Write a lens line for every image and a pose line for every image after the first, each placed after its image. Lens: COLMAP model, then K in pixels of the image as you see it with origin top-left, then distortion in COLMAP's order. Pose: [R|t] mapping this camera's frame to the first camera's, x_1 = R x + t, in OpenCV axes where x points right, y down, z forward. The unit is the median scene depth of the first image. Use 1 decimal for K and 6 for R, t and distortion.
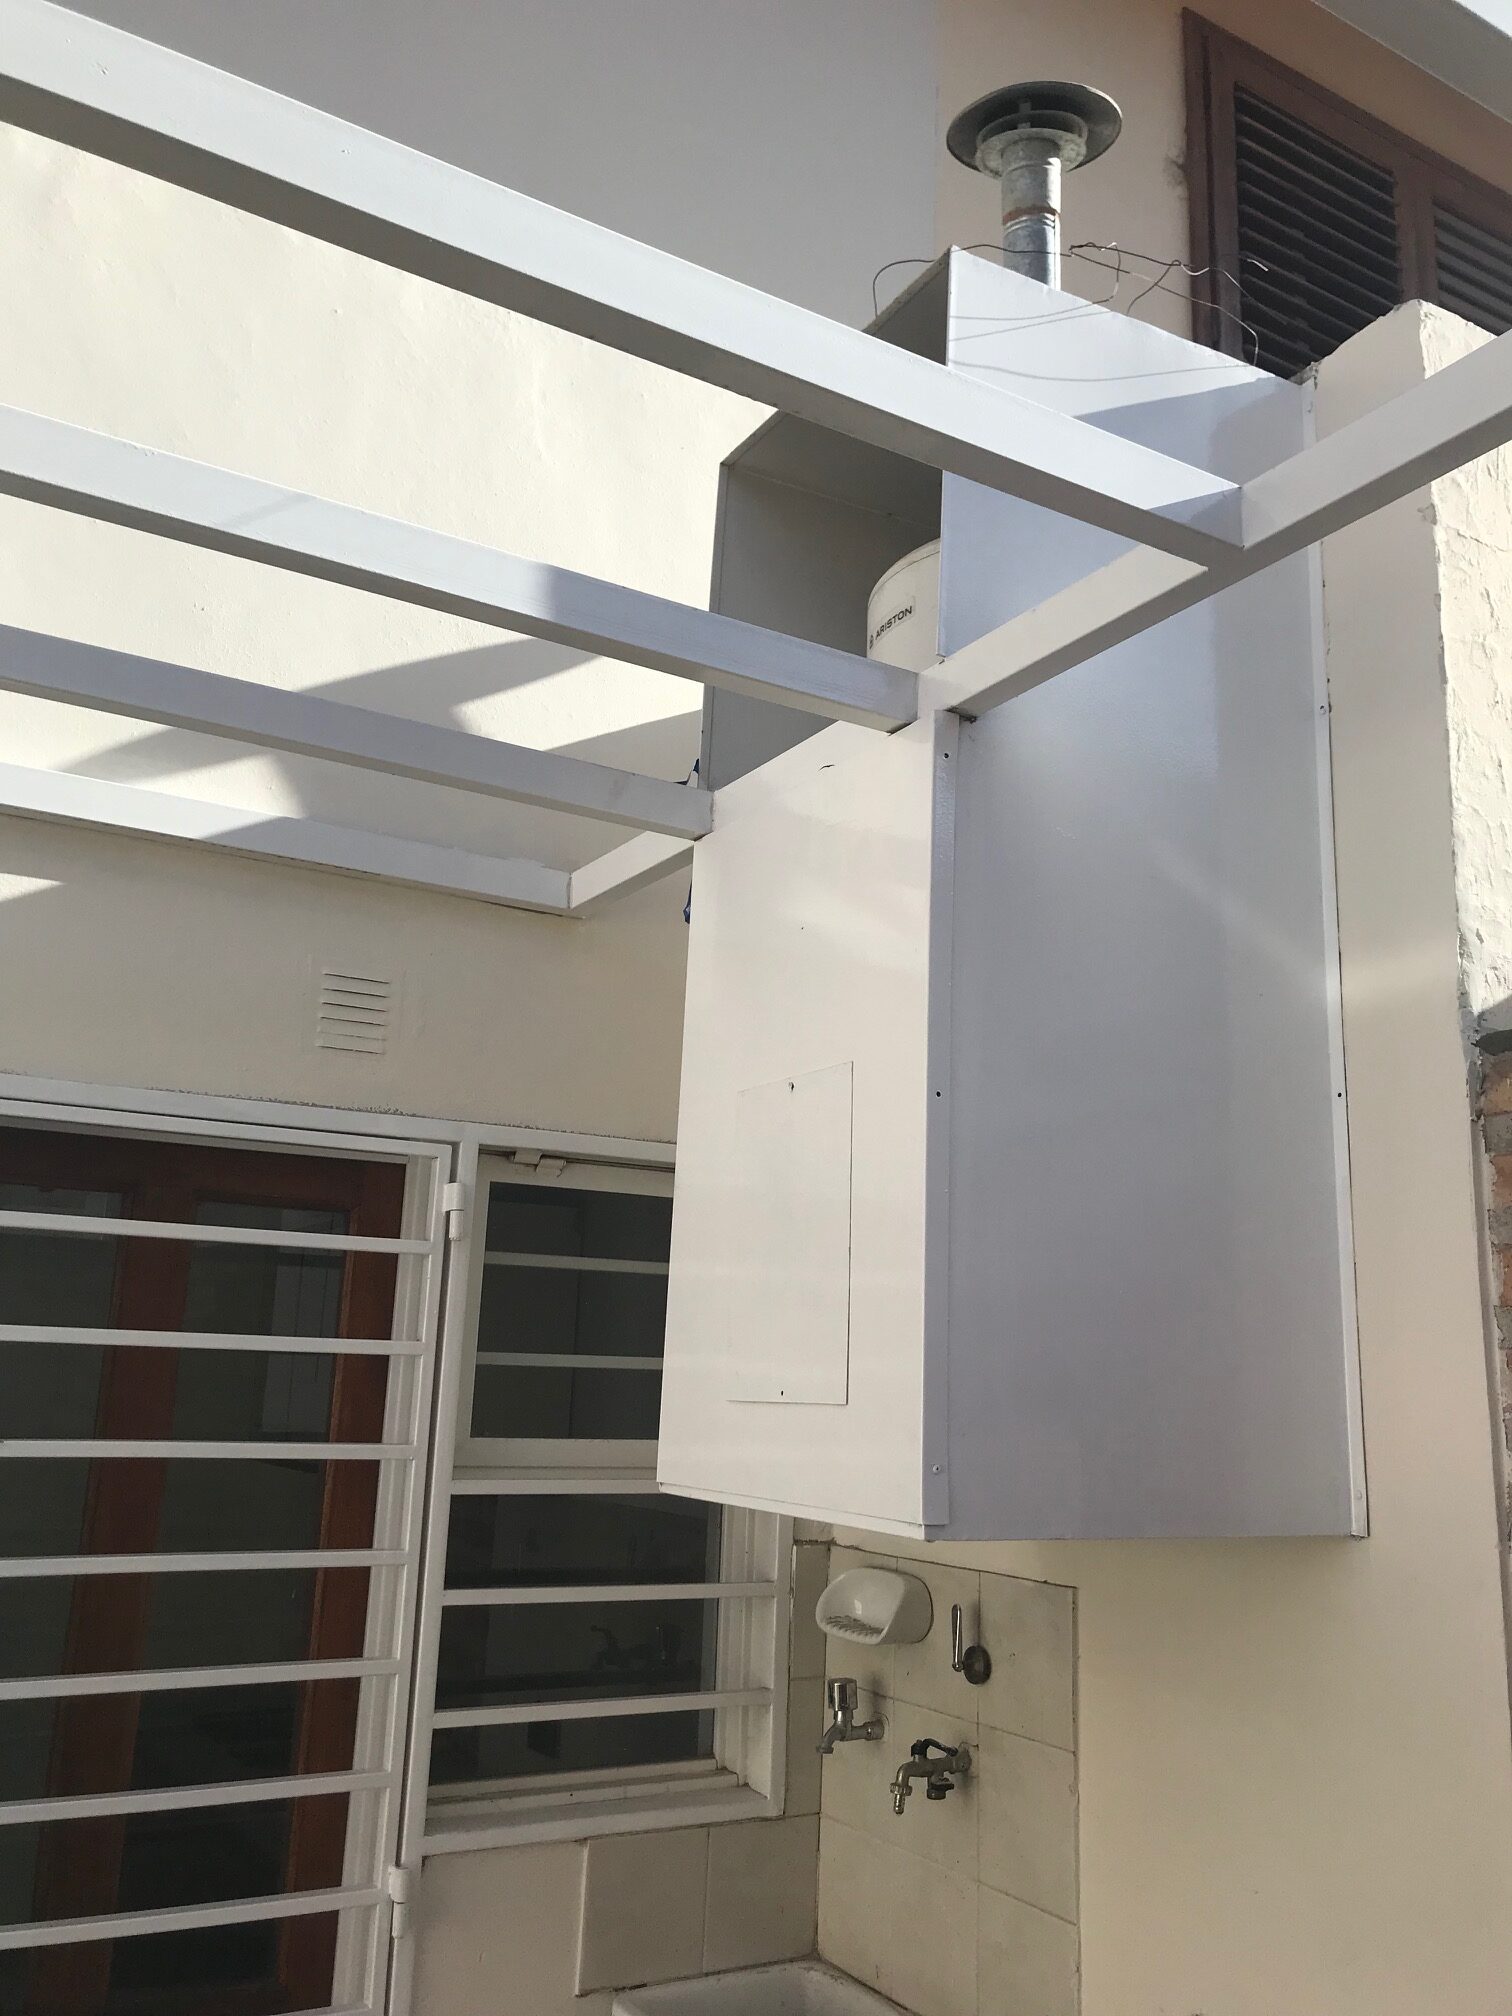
lens RADIAL K [[1637.7, 0, 770.0], [0, 1637.7, 1010.9], [0, 0, 1]] dist [0.045161, -0.055820]
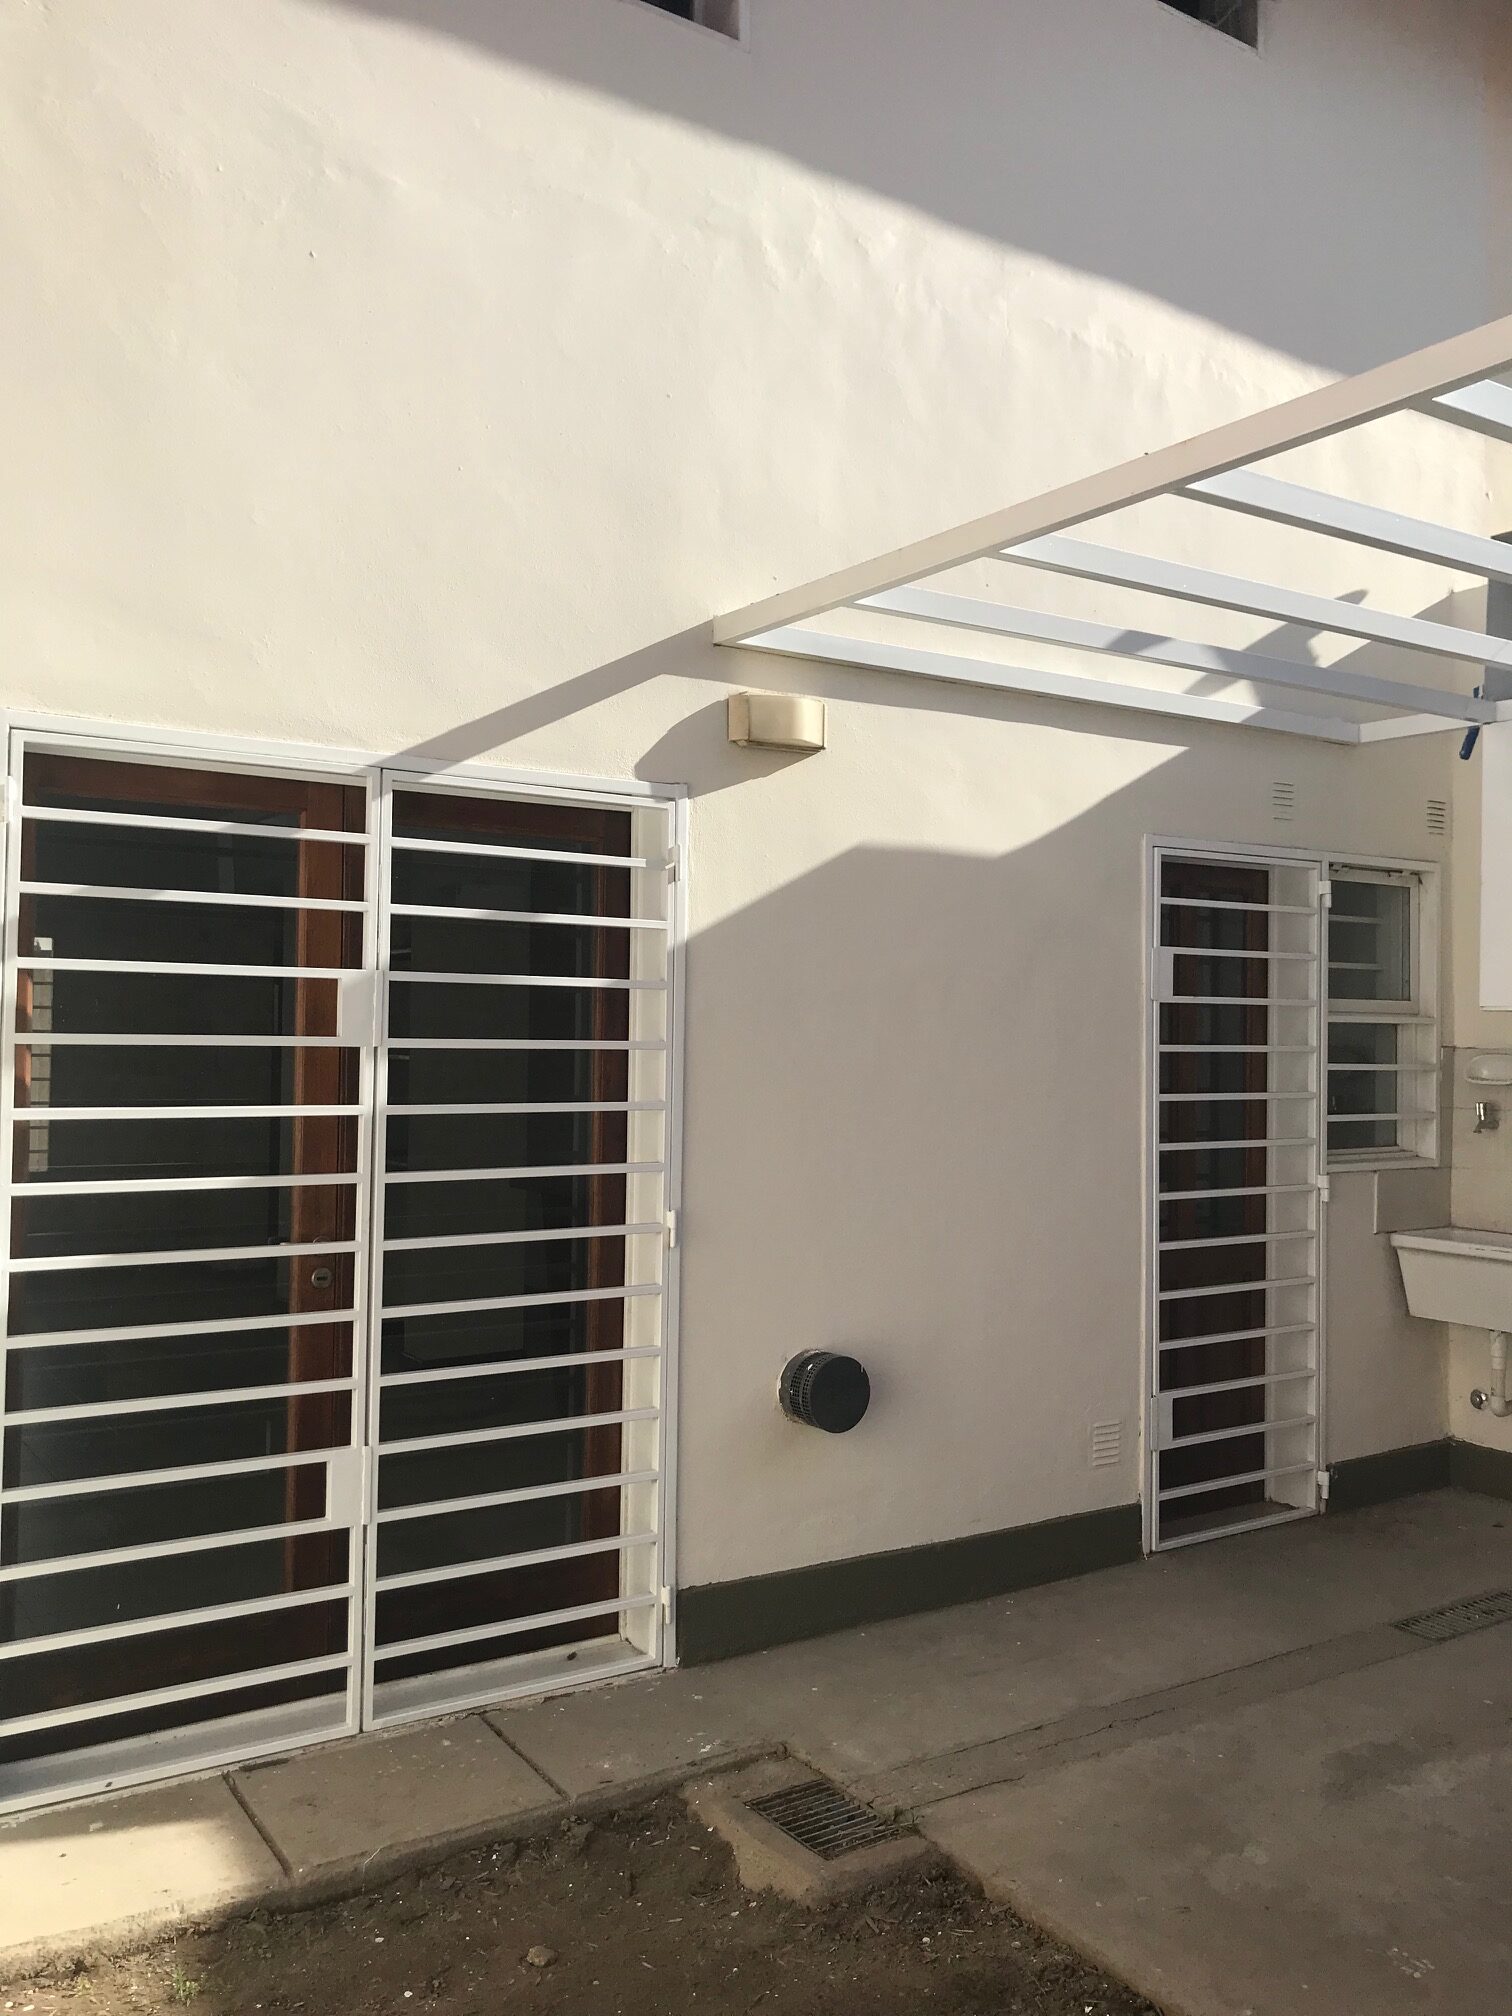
lens RADIAL K [[1637.7, 0, 773.5], [0, 1637.7, 1002.5], [0, 0, 1]] dist [0.045161, -0.055820]
pose [[0.997875, -0.019796, 0.062073, -1.063964], [0.006921, 0.979538, 0.201140, -0.177765], [-0.064785, -0.200283, 0.977594, -1.088918]]
